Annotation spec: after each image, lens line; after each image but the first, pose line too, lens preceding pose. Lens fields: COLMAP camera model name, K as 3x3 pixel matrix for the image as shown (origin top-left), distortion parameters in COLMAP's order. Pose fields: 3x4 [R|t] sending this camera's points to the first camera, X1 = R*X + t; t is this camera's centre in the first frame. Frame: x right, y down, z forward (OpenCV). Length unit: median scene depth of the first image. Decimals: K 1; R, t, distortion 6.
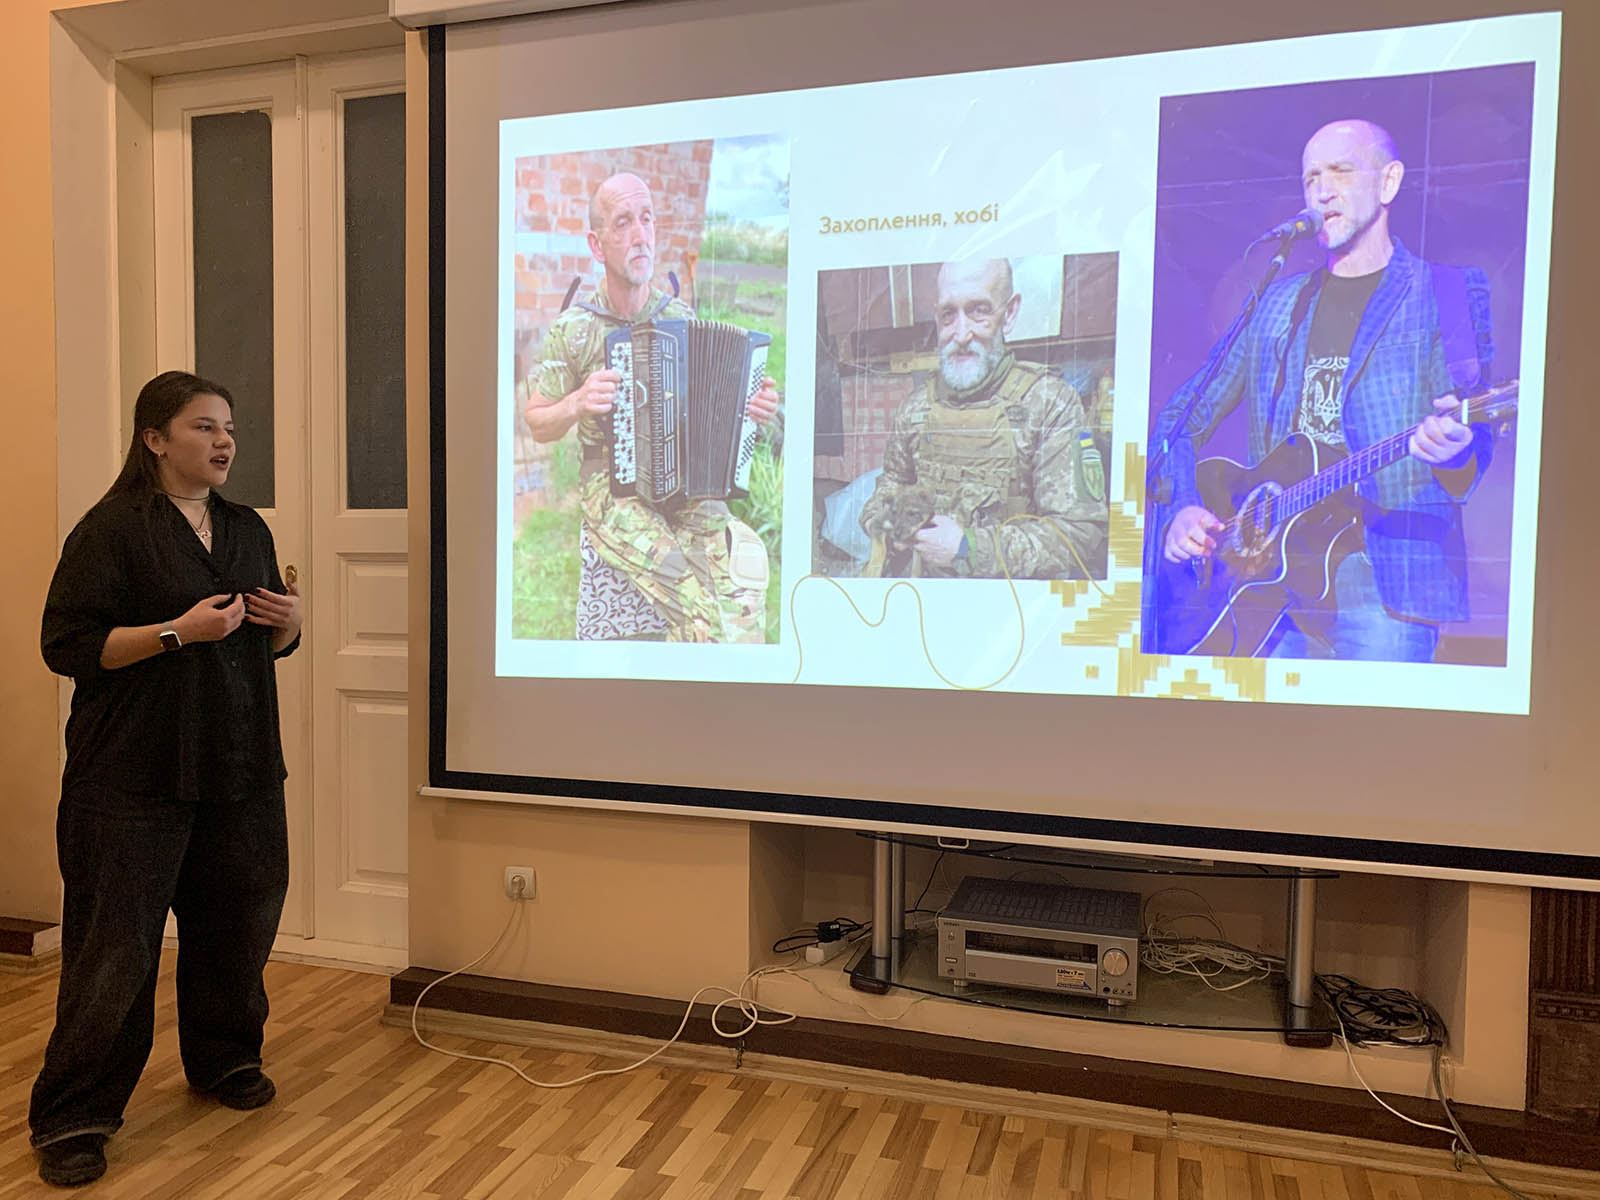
lens RADIAL K [[1252.2, 0, 794.5], [0, 1252.2, 599.5], [0, 0, 1]] dist [0.022440, -0.005776]
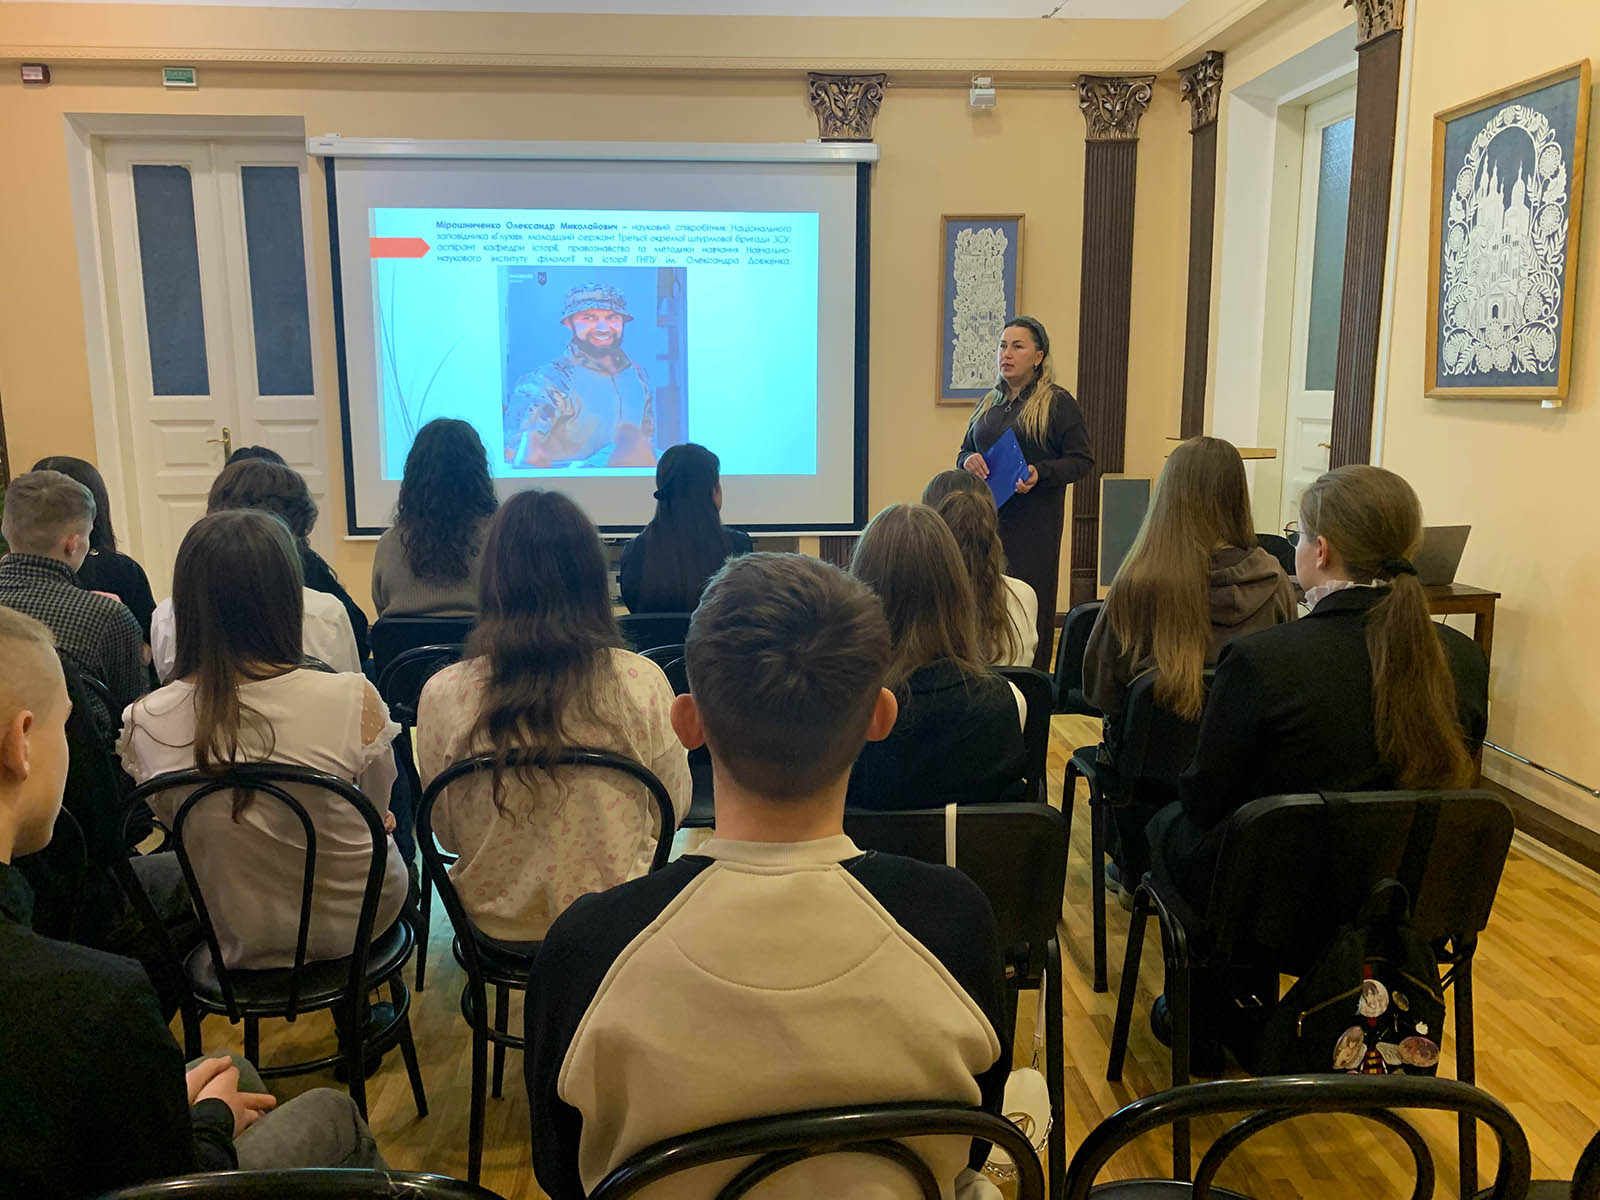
lens RADIAL K [[1252.2, 0, 803.9], [0, 1252.2, 585.5], [0, 0, 1]] dist [0.022440, -0.005776]
pose [[0.933029, -0.070587, 0.352809, -0.353454], [0.025816, 0.991173, 0.130035, -0.020177], [-0.358874, -0.112219, 0.926616, -1.279160]]
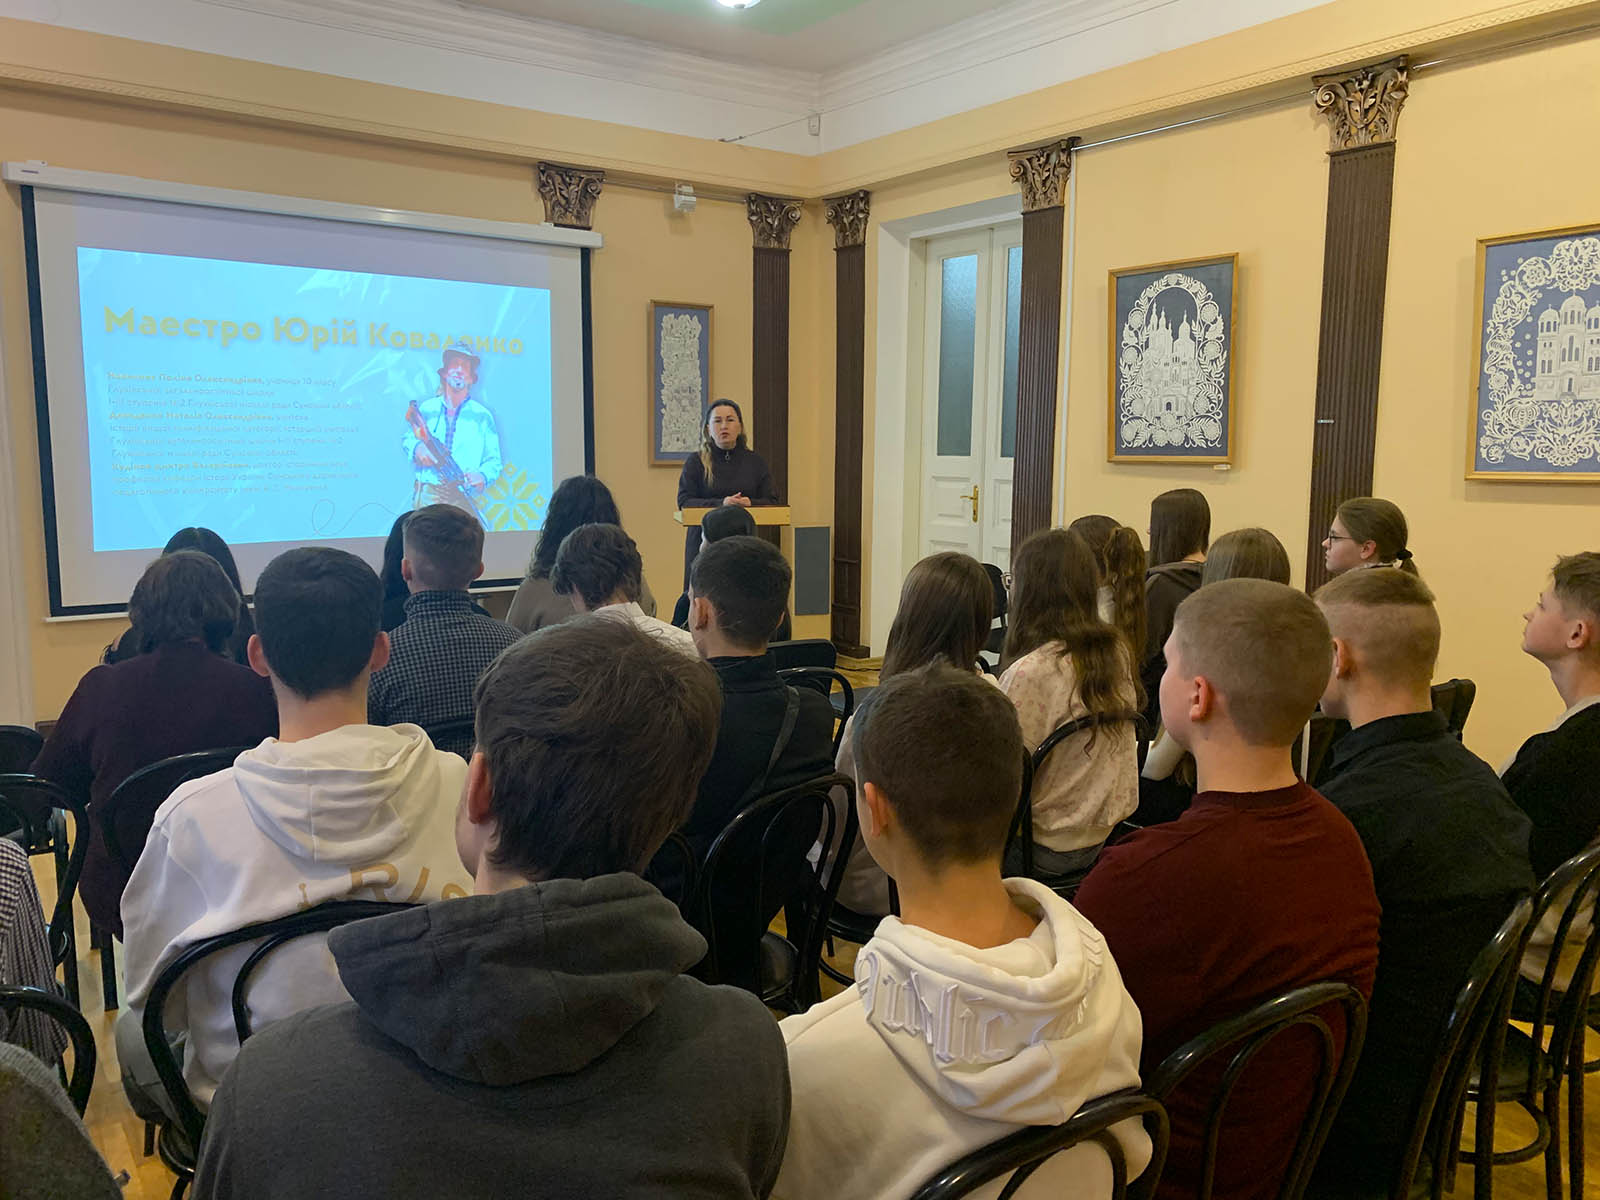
lens RADIAL K [[1252.2, 0, 803.1], [0, 1252.2, 602.1], [0, 0, 1]] dist [0.022440, -0.005776]
pose [[0.593514, -0.107364, 0.797630, -1.176623], [0.028678, 0.993254, 0.112356, -0.046623], [-0.804313, -0.043811, 0.592589, -1.003203]]
